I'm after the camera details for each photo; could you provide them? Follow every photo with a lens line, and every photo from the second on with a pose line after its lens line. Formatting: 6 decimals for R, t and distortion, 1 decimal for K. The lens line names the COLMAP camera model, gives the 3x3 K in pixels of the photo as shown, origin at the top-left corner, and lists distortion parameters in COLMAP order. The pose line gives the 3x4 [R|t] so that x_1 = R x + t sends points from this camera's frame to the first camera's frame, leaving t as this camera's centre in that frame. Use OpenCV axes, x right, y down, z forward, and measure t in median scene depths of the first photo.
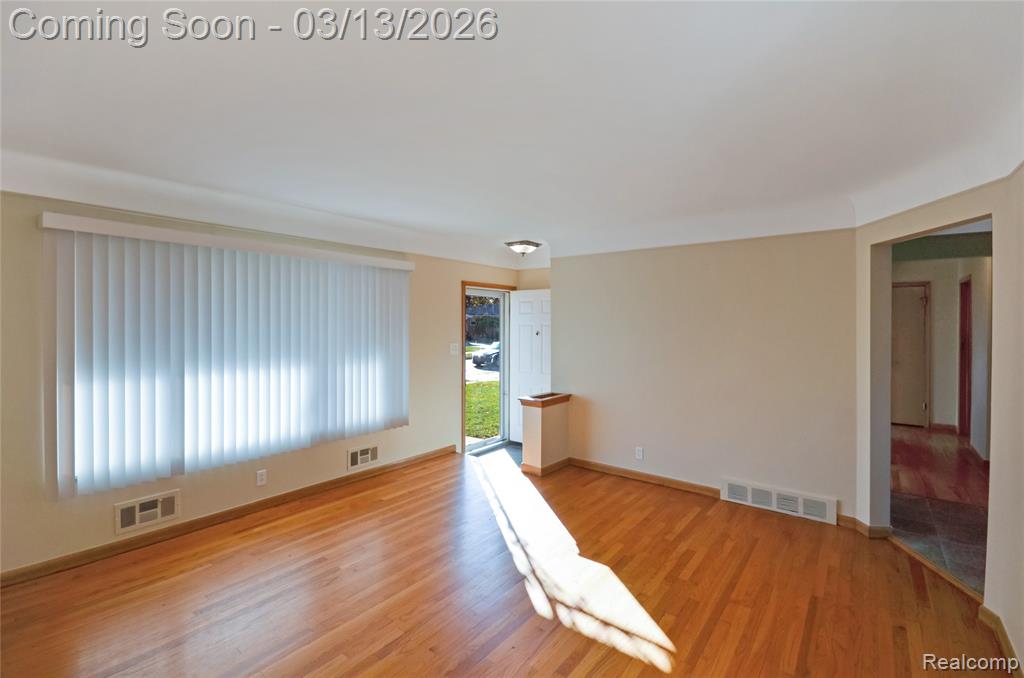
lens RADIAL K [[447.5, 0, 520.2], [0, 447.5, 324.7], [0, 0, 1]] dist [0.001100, -0.008942]
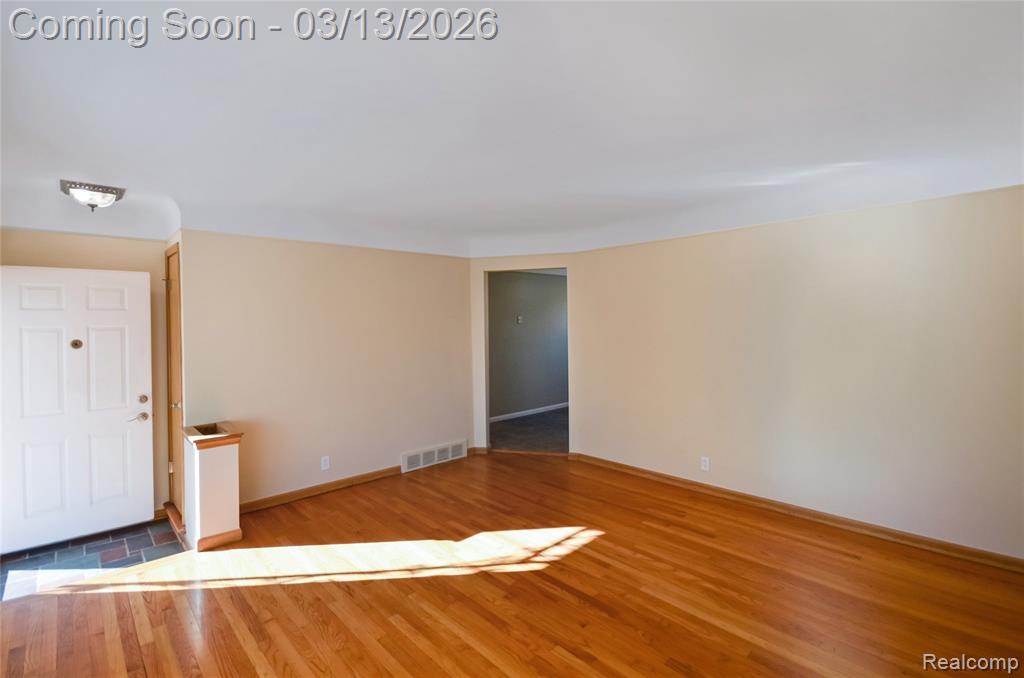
lens RADIAL K [[447.5, 0, 520.2], [0, 447.5, 324.7], [0, 0, 1]] dist [0.001100, -0.008942]
pose [[0.176953, -0.010135, 0.984167, -0.741346], [0.021125, 0.999756, 0.006497, 0.004413], [-0.983993, 0.019640, 0.177124, 0.565386]]
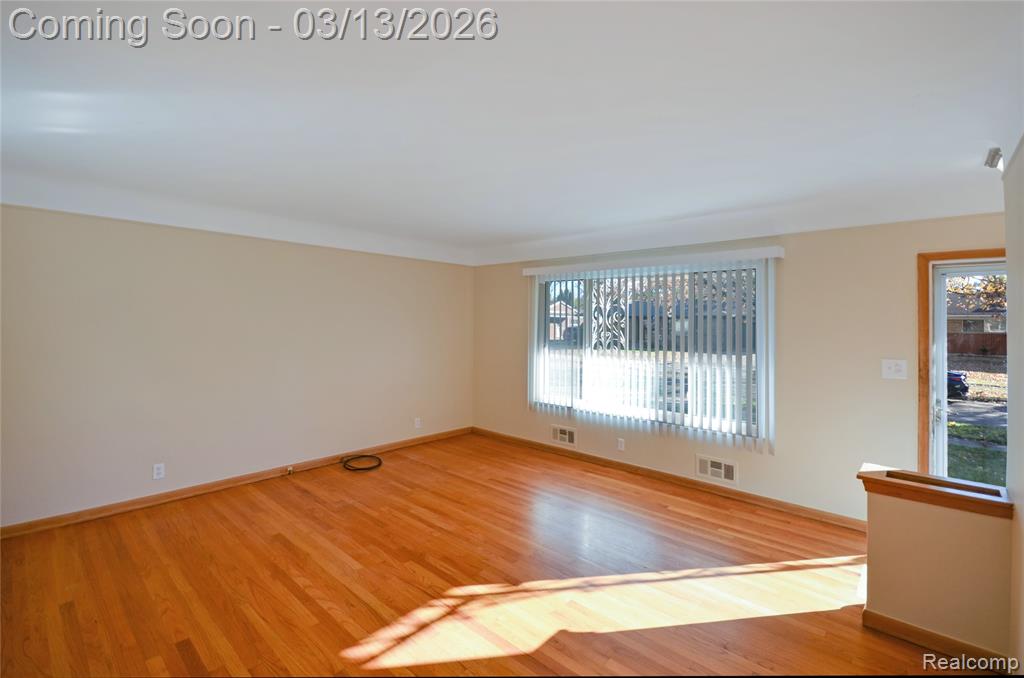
lens RADIAL K [[462.2, 0, 530.7], [0, 462.2, 318.8], [0, 0, 1]] dist [-0.020492, 0.000048]
pose [[-0.057302, -0.012369, -0.998280, 0.767940], [-0.023688, 0.999659, -0.011026, 0.007088], [0.998076, 0.023016, -0.057576, 0.835842]]
